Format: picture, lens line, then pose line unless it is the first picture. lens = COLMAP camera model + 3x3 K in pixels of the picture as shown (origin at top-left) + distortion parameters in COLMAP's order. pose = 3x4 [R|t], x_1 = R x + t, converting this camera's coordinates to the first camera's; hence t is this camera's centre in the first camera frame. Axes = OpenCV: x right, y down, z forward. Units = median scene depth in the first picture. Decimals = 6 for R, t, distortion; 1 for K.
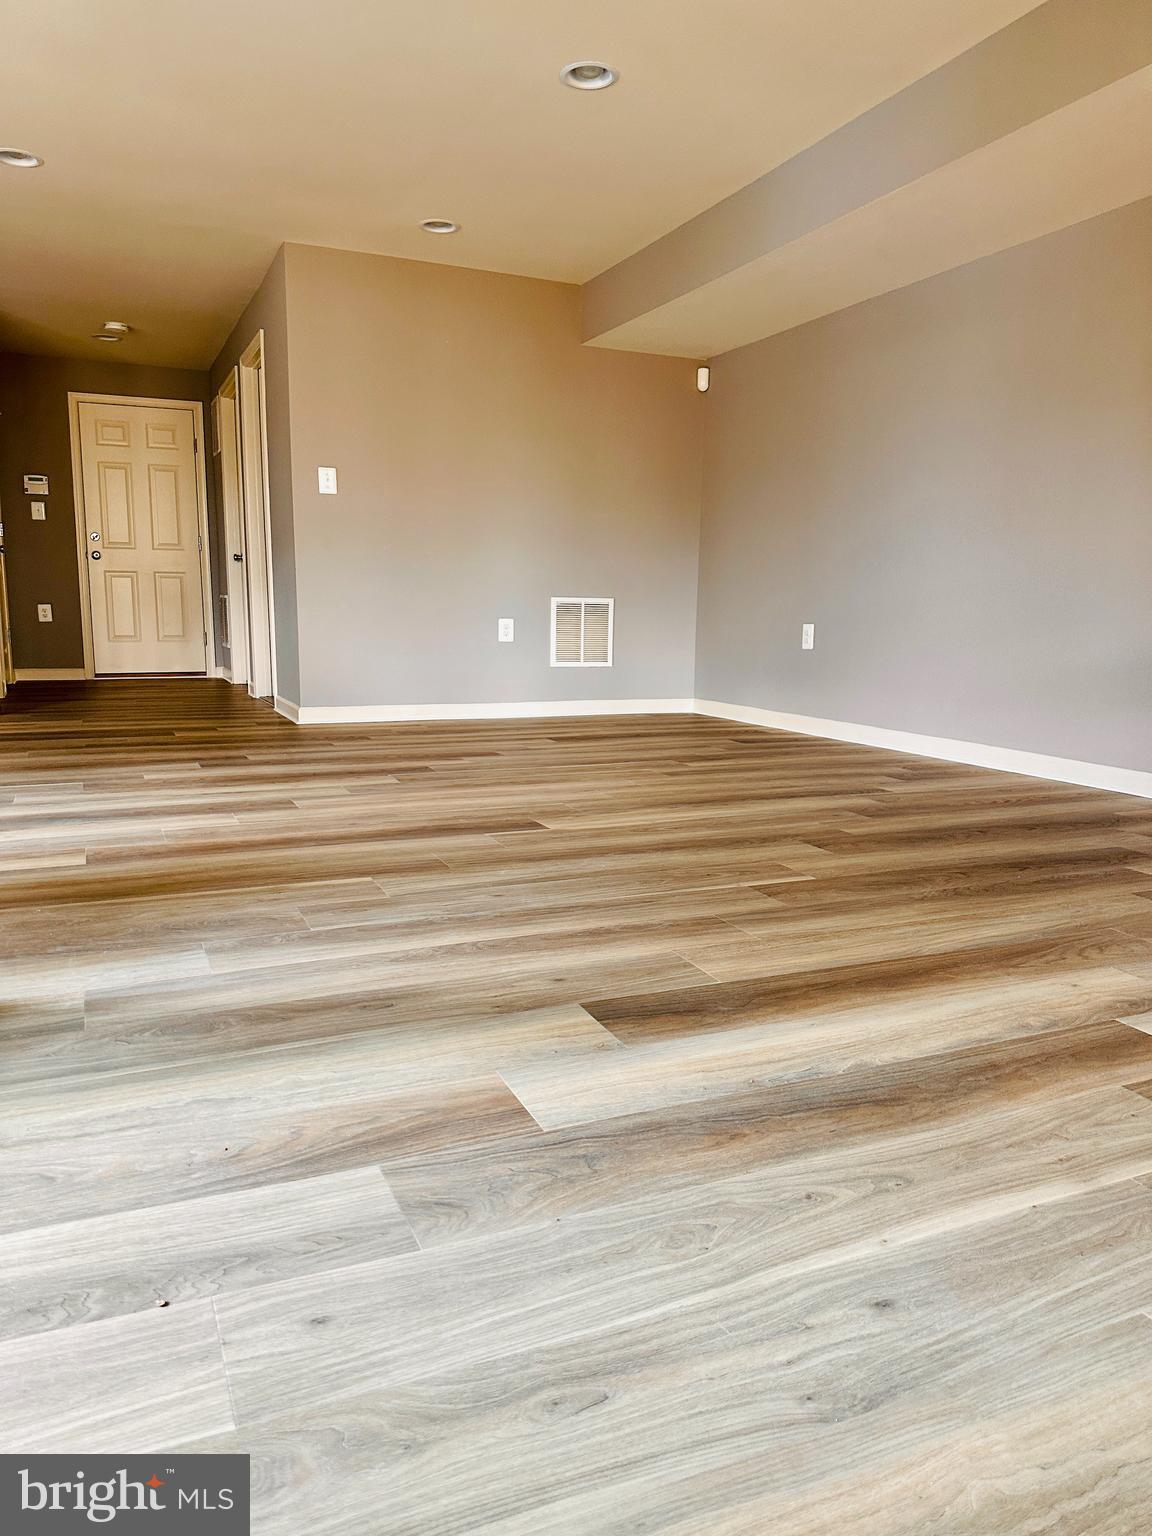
lens RADIAL K [[1058.1, 0, 576.0], [0, 1058.1, 768.0], [0, 0, 1]] dist [0.034439, -0.042914]
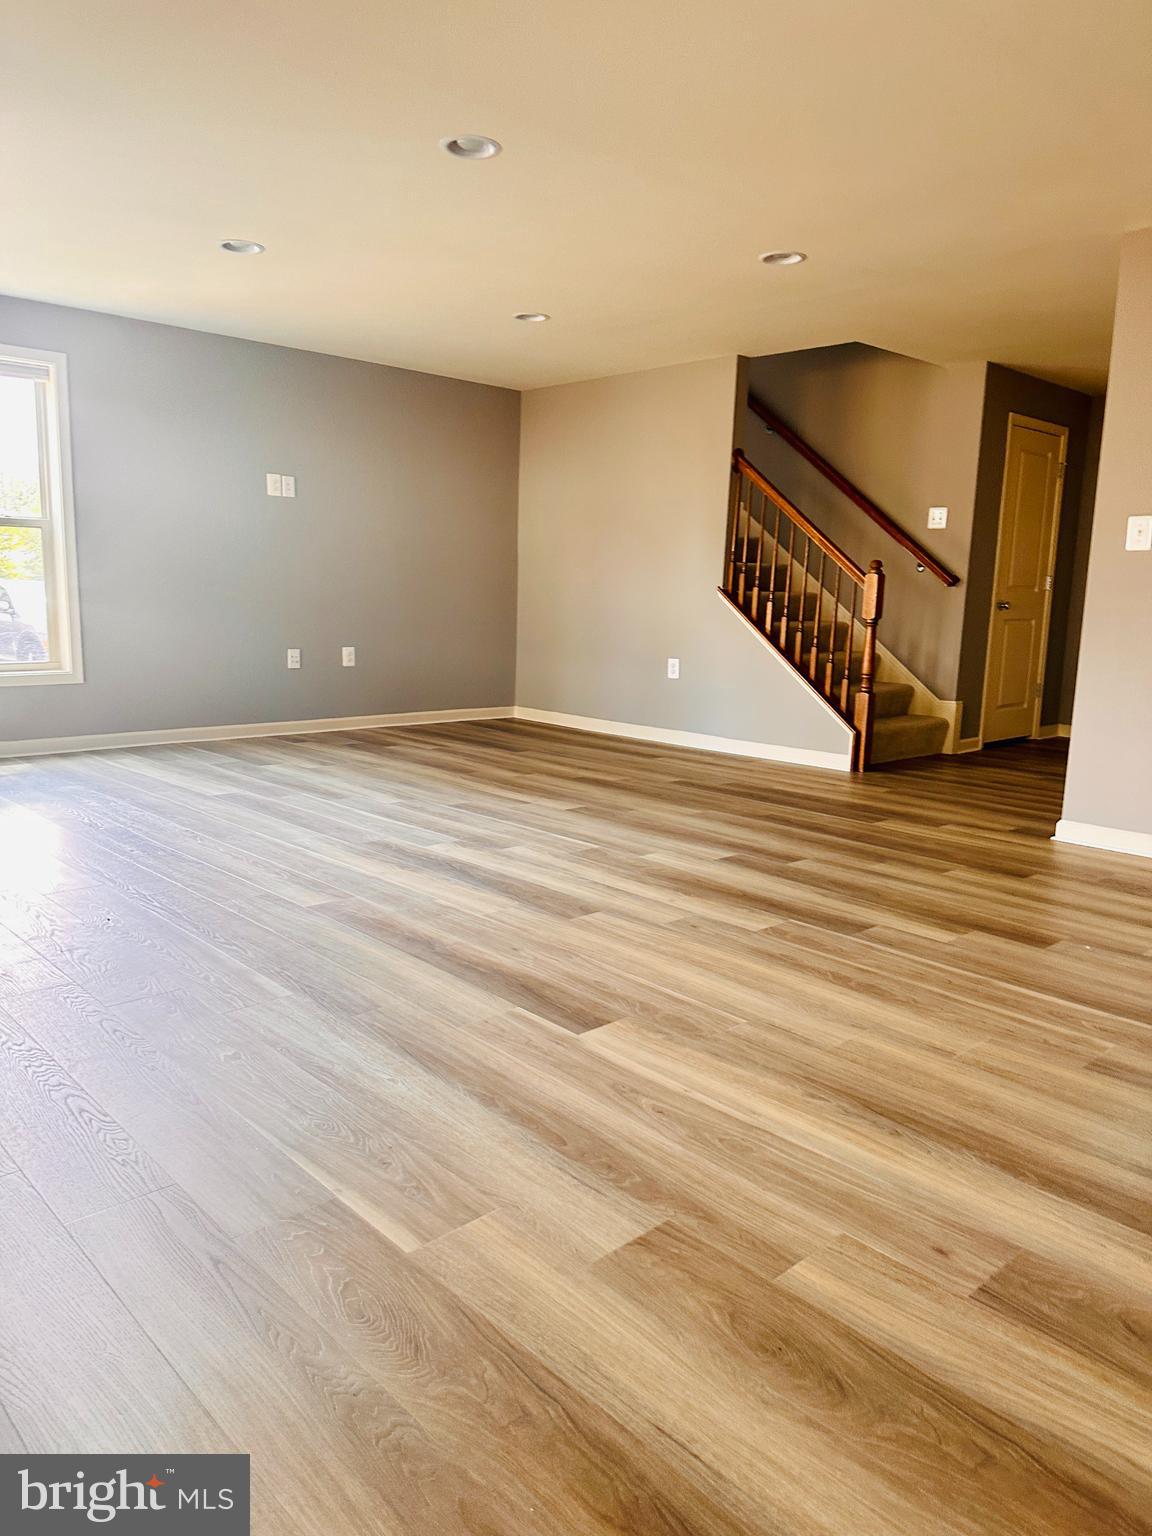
lens RADIAL K [[1058.1, 0, 576.0], [0, 1058.1, 768.0], [0, 0, 1]] dist [0.034439, -0.042914]
pose [[0.332577, 0.158160, -0.929719, 0.769288], [-0.169675, 0.979785, 0.105982, -0.250893], [0.927687, 0.122503, 0.352690, 0.805341]]
